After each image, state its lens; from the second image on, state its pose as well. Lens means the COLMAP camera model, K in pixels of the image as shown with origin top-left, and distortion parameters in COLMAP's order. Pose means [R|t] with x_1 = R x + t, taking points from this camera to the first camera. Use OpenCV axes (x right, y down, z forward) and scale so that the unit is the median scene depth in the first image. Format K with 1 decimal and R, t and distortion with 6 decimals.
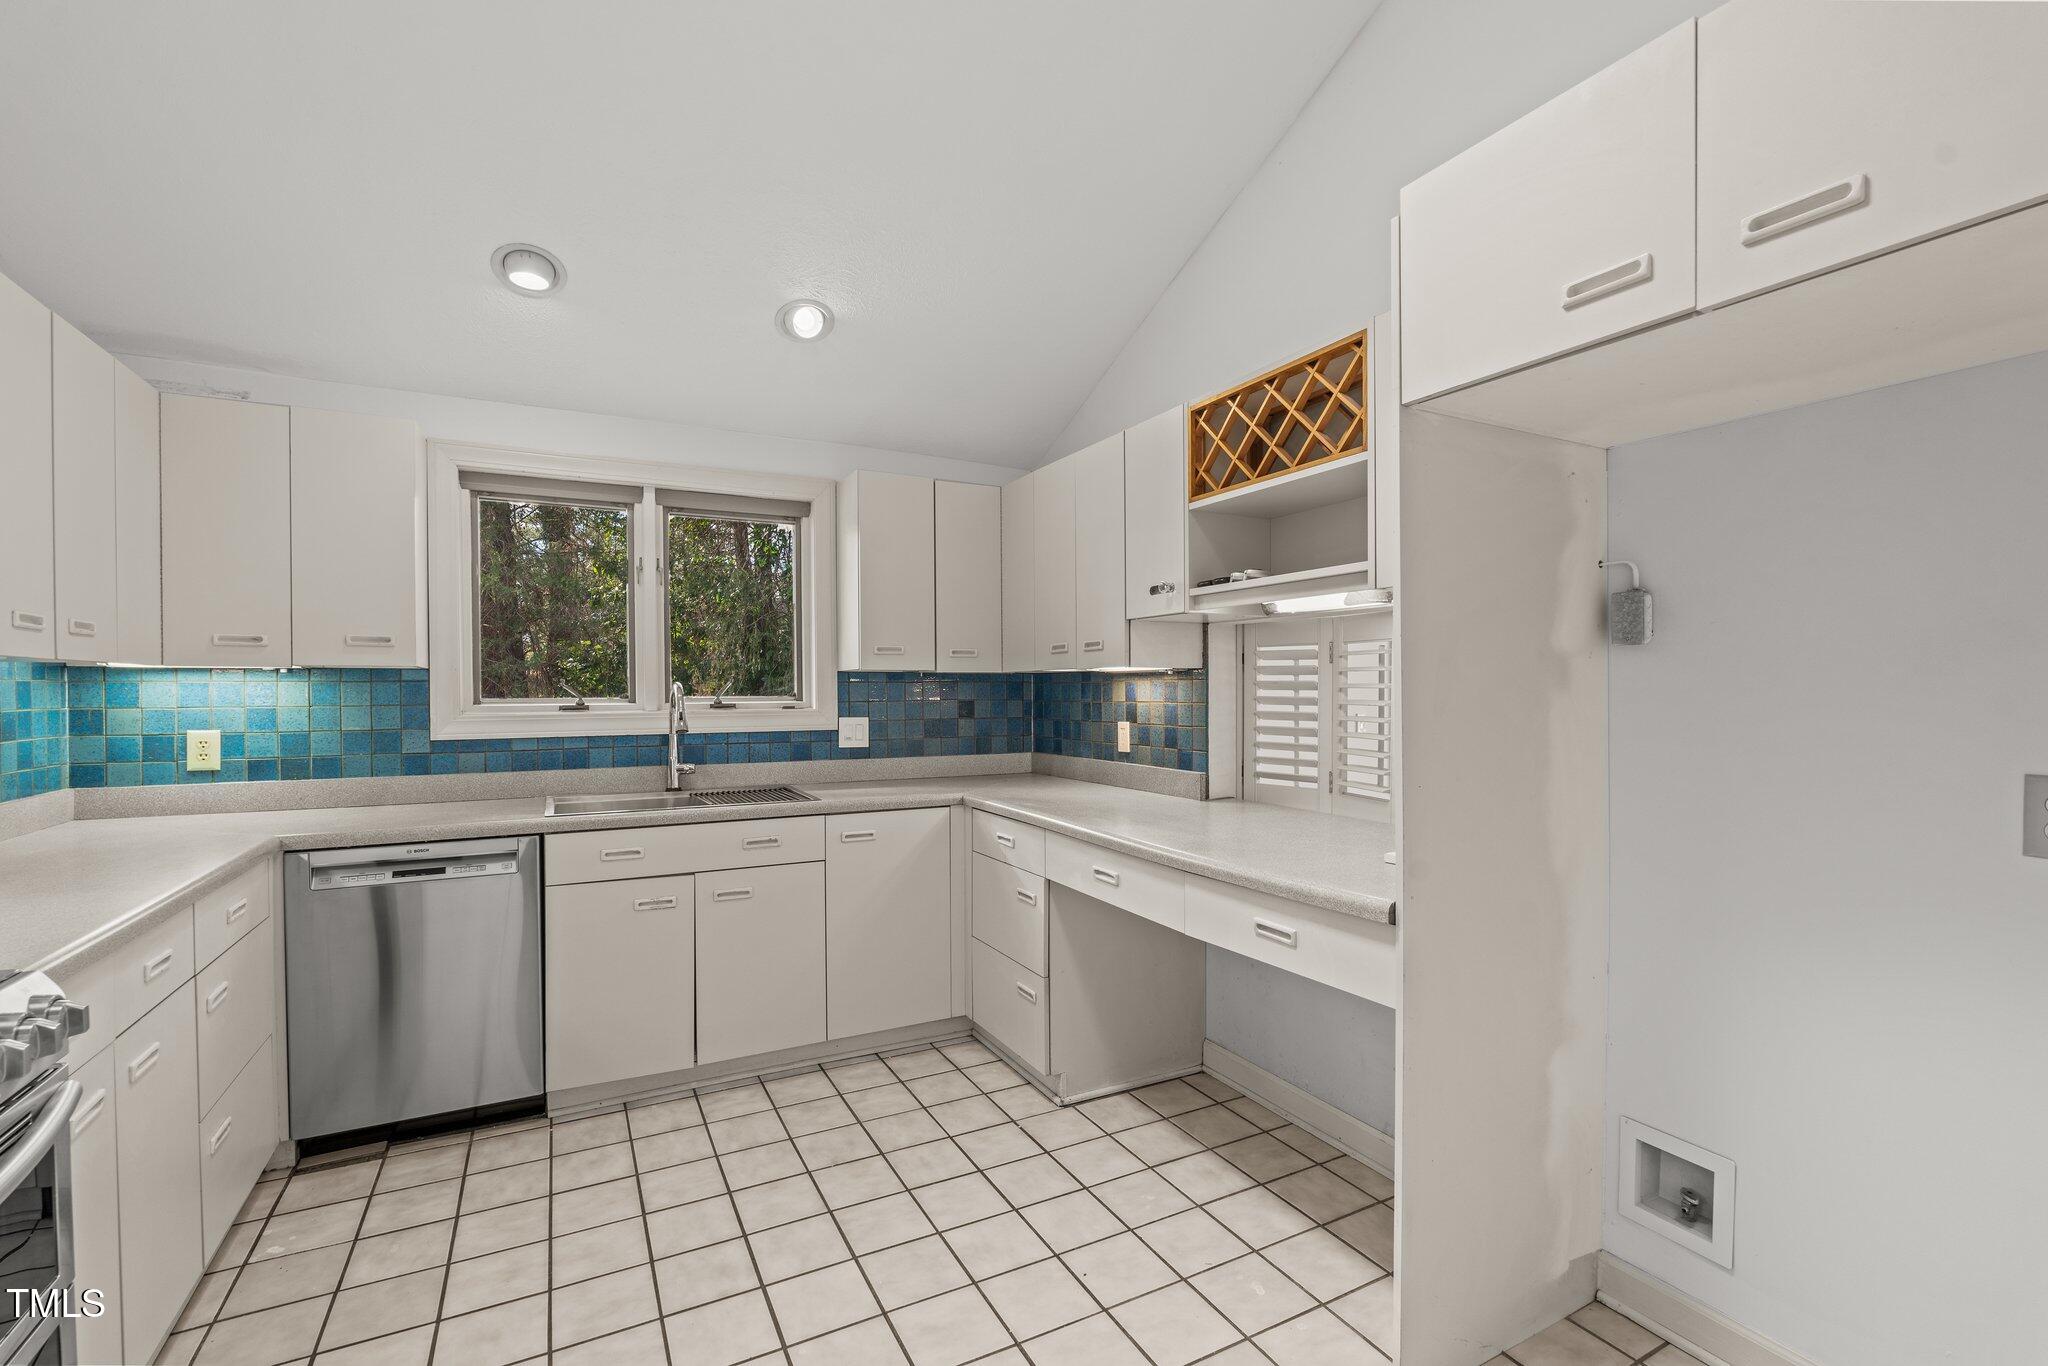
lens RADIAL K [[918.2, 0, 1034.0], [0, 918.2, 702.9], [0, 0, 1]] dist [-0.013114, 0.002036]
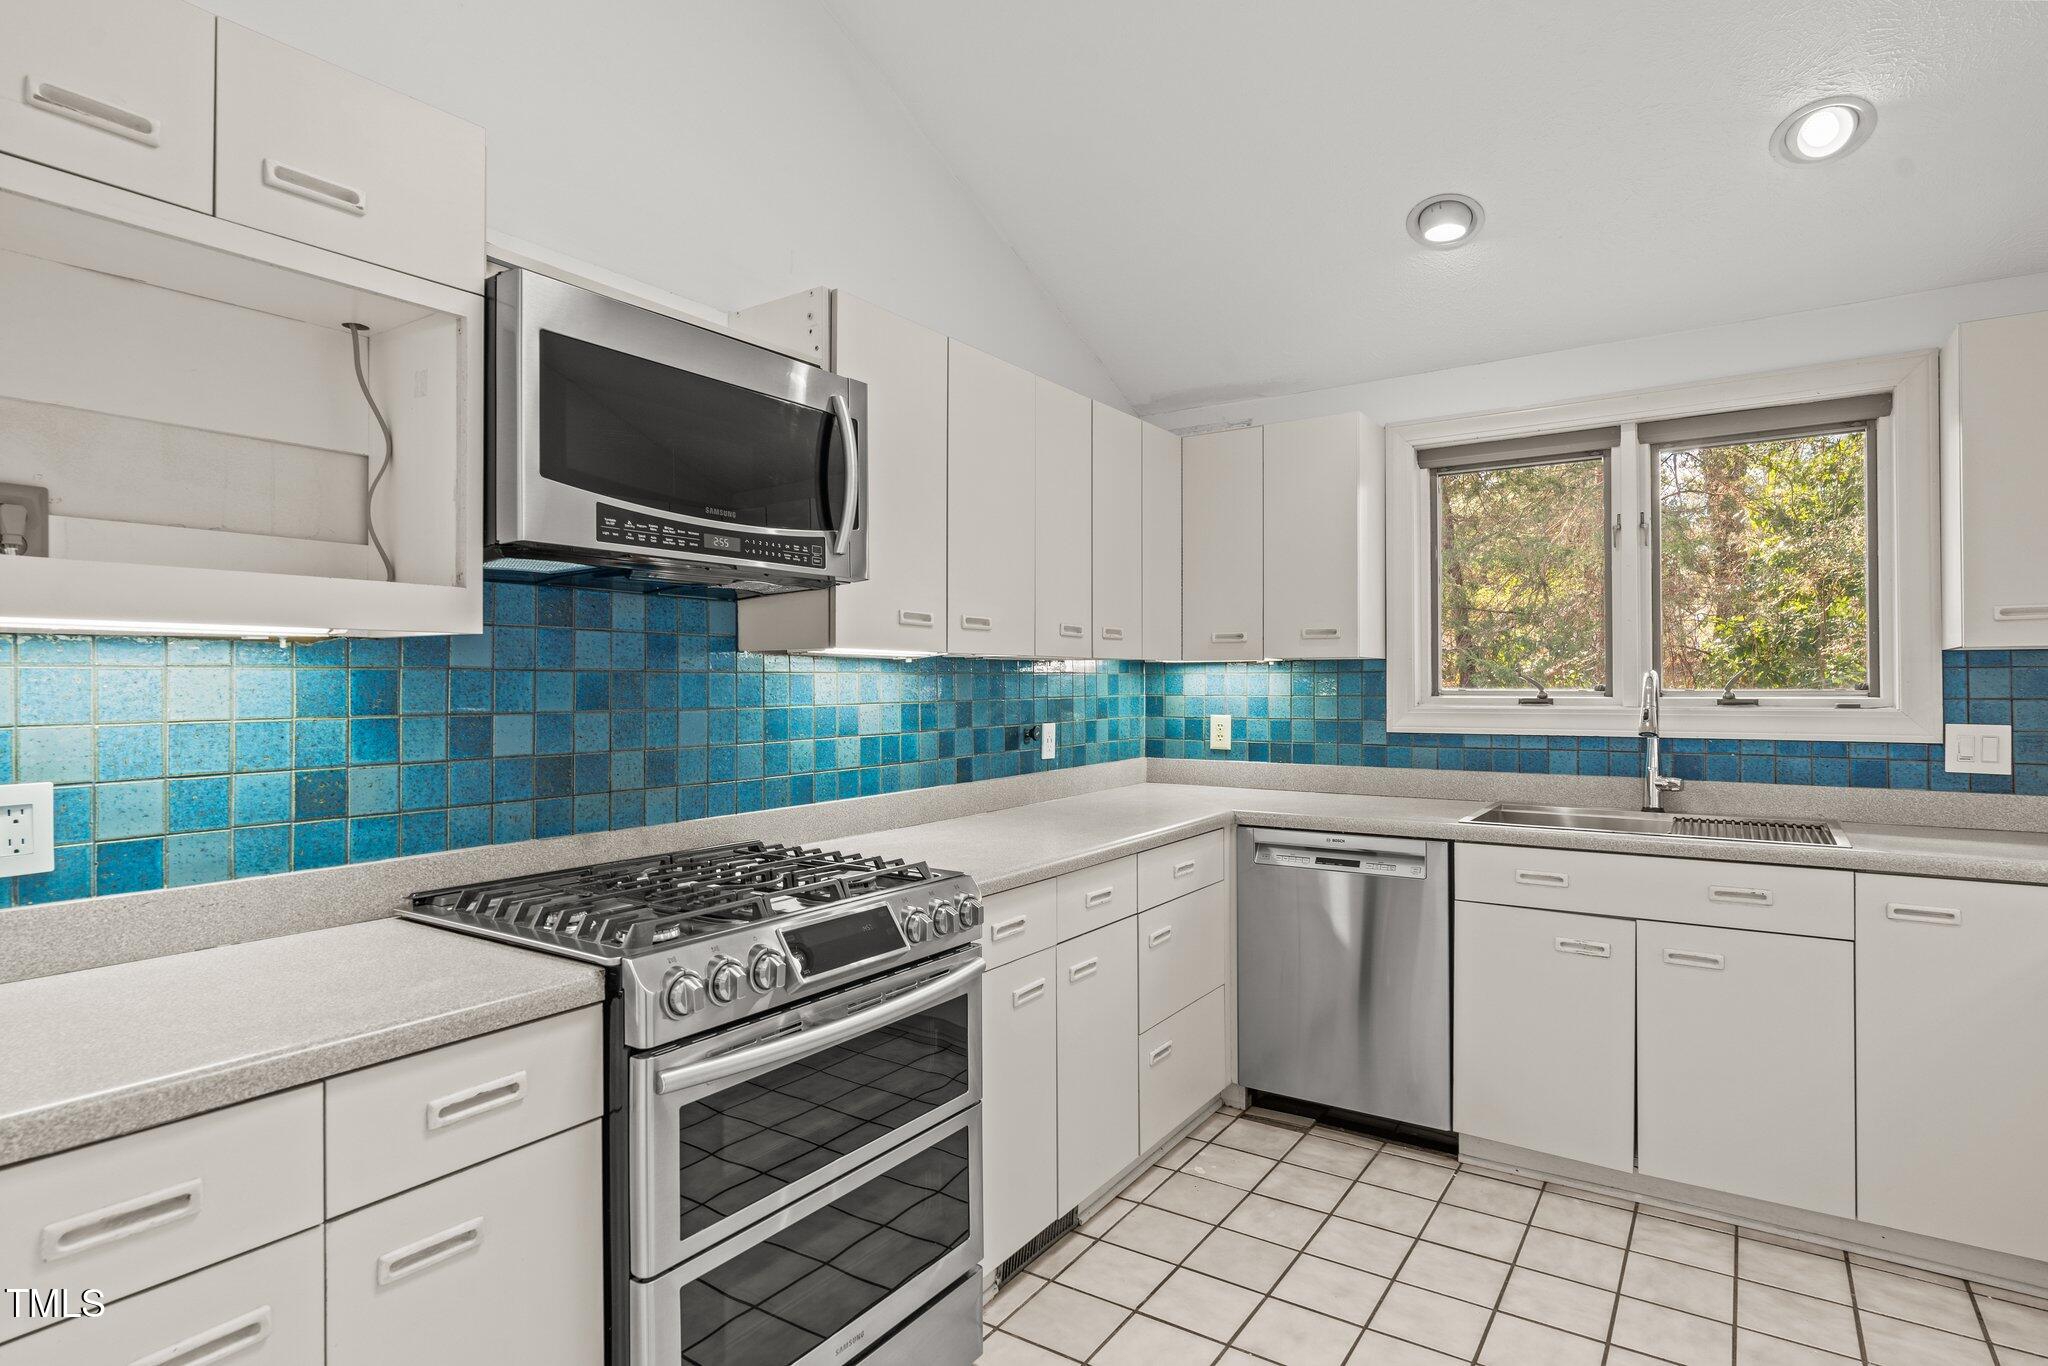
lens RADIAL K [[1084.2, 0, 995.8], [0, 1084.2, 677.3], [0, 0, 1]] dist [-0.011020, 0.002110]
pose [[0.439667, -0.003754, -0.898153, 0.208697], [-0.010953, 0.999894, -0.009542, -0.002160], [0.898094, 0.014033, 0.439579, 0.120753]]
